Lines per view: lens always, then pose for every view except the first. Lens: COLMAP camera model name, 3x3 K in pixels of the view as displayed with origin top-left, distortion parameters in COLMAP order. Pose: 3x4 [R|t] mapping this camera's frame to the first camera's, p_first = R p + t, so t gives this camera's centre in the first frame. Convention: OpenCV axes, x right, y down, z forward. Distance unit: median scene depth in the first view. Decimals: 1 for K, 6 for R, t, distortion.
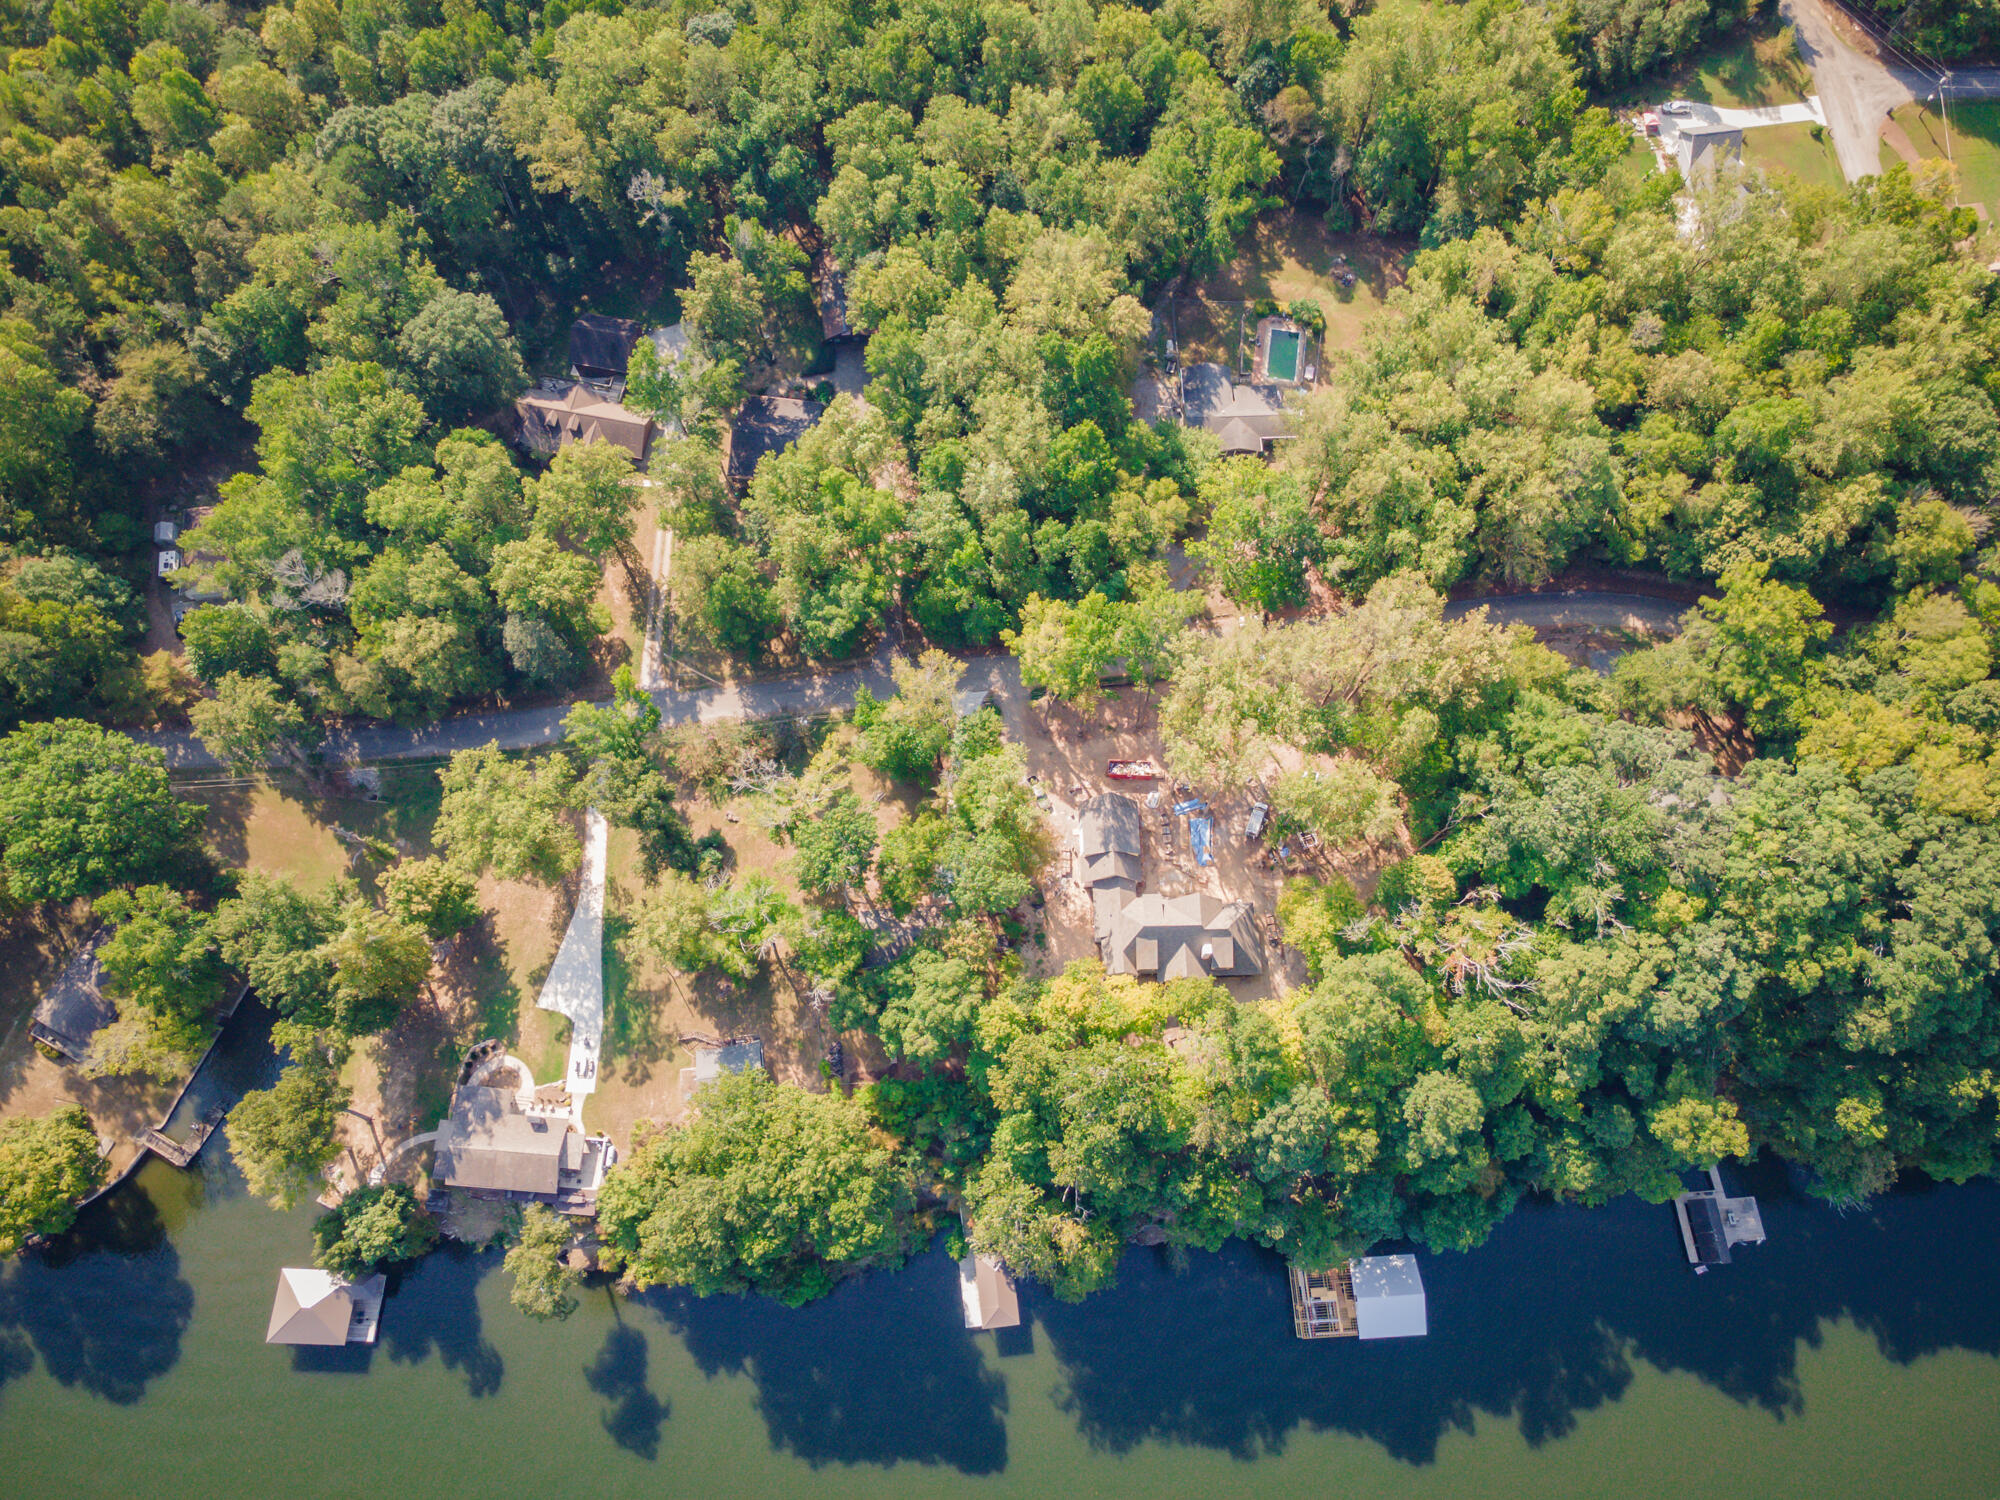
lens RADIAL K [[1437.4, 0, 1004.0], [0, 1437.4, 759.3], [0, 0, 1]] dist [0.018338, 0.042653]
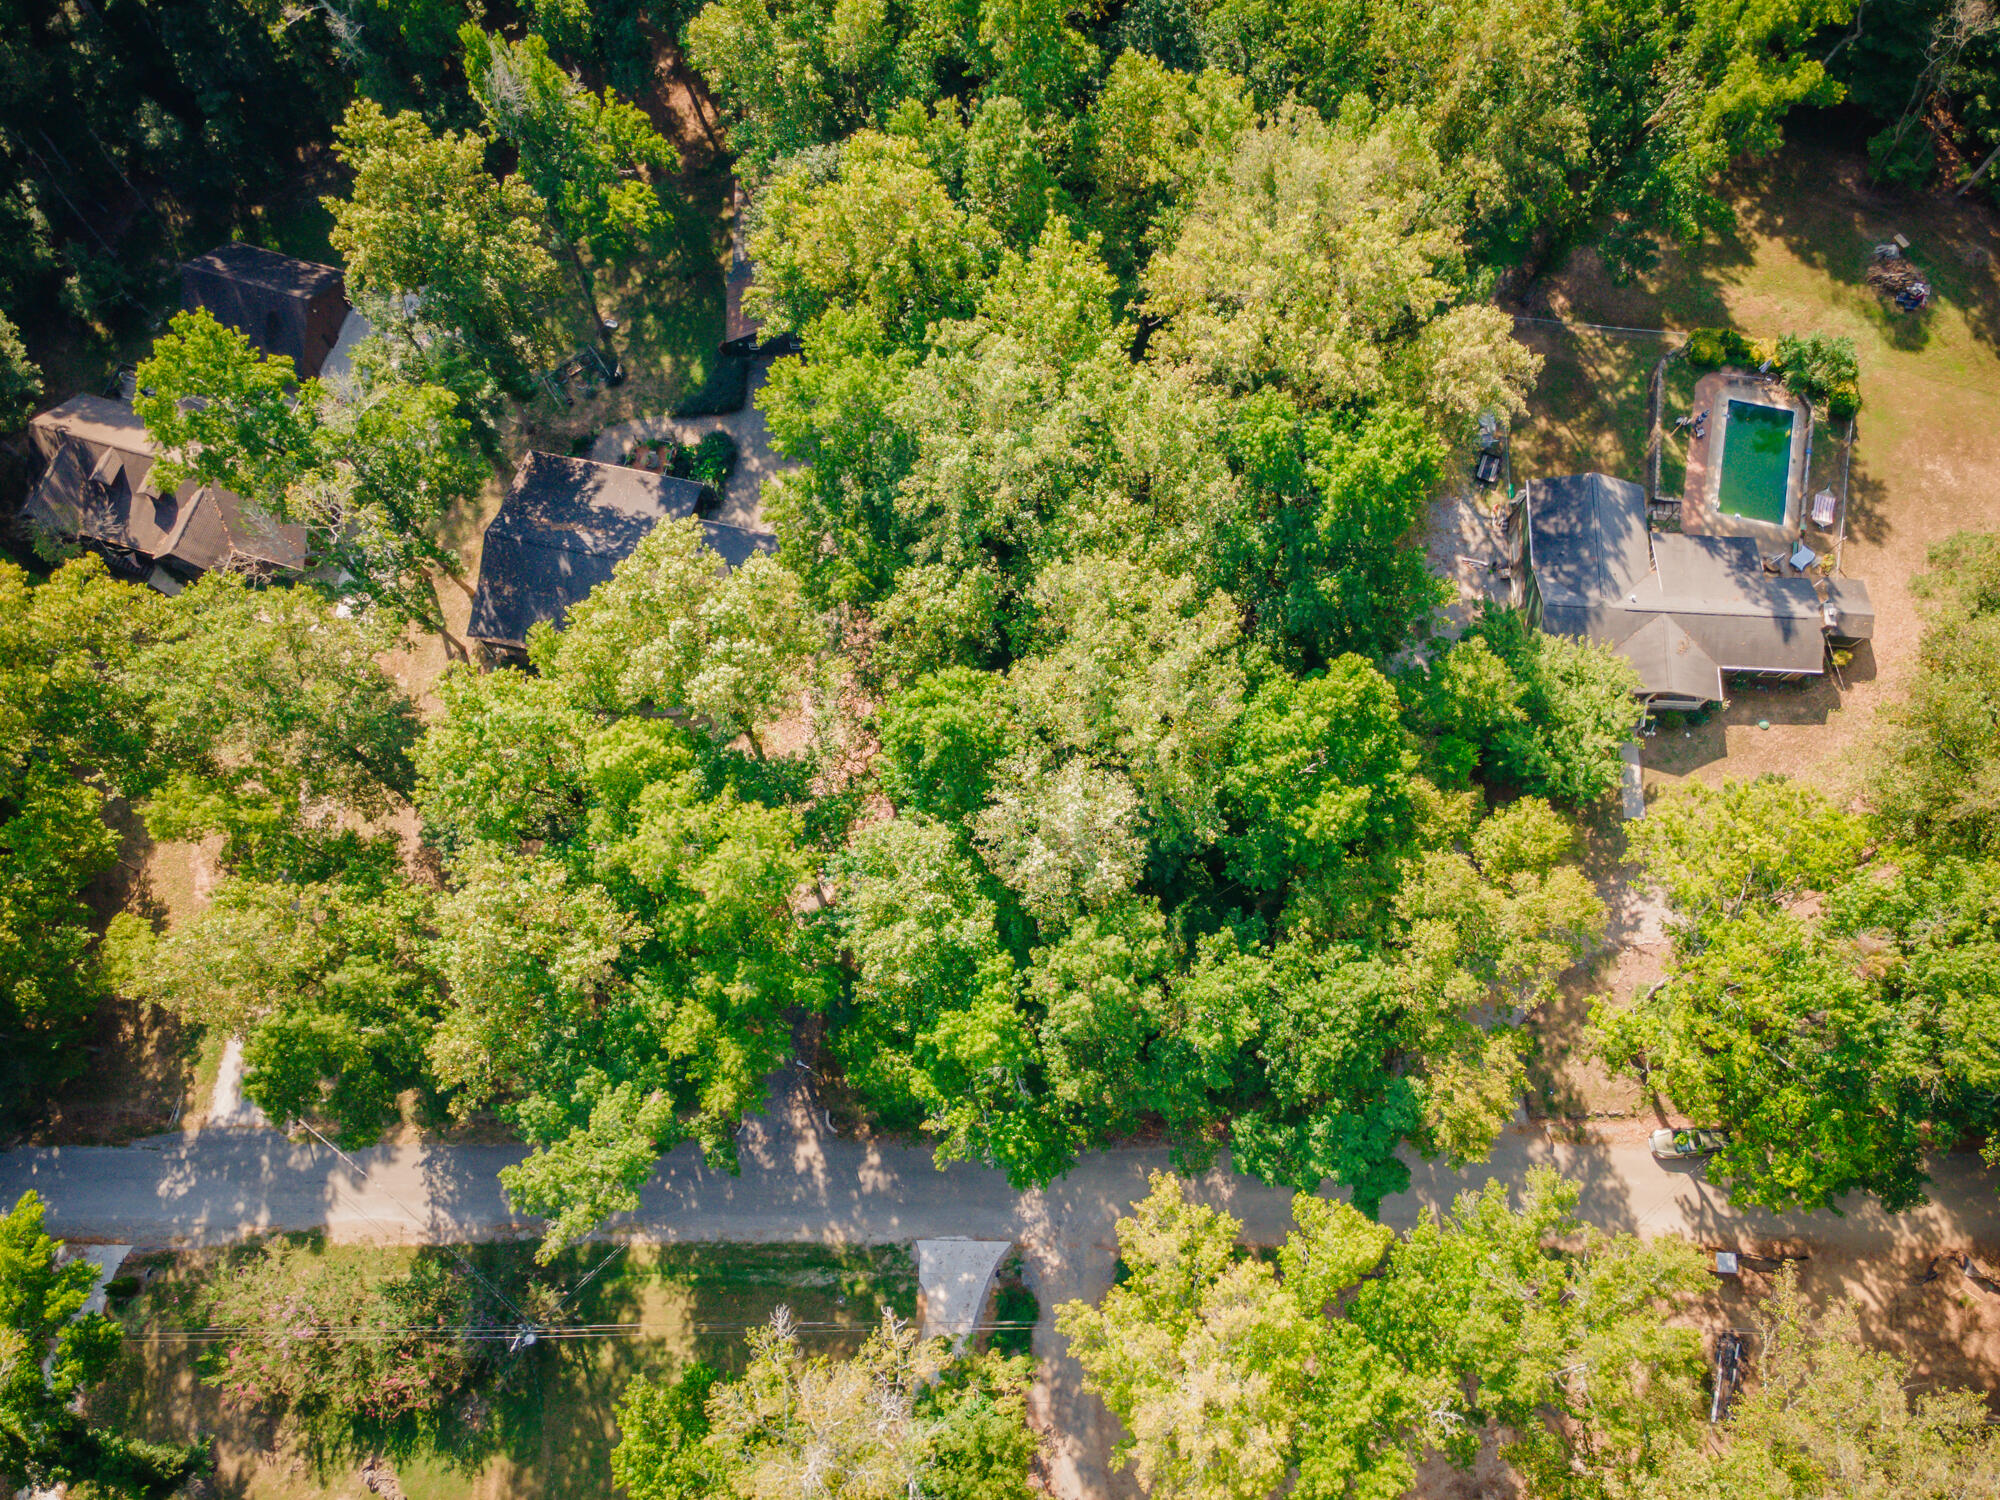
lens RADIAL K [[1437.4, 0, 1004.0], [0, 1437.4, 759.3], [0, 0, 1]] dist [0.018338, 0.042653]
pose [[0.996299, 0.083497, -0.020397, -0.016707], [-0.083162, 0.996396, 0.016719, -0.196158], [0.021720, -0.014961, 0.999652, 0.608075]]
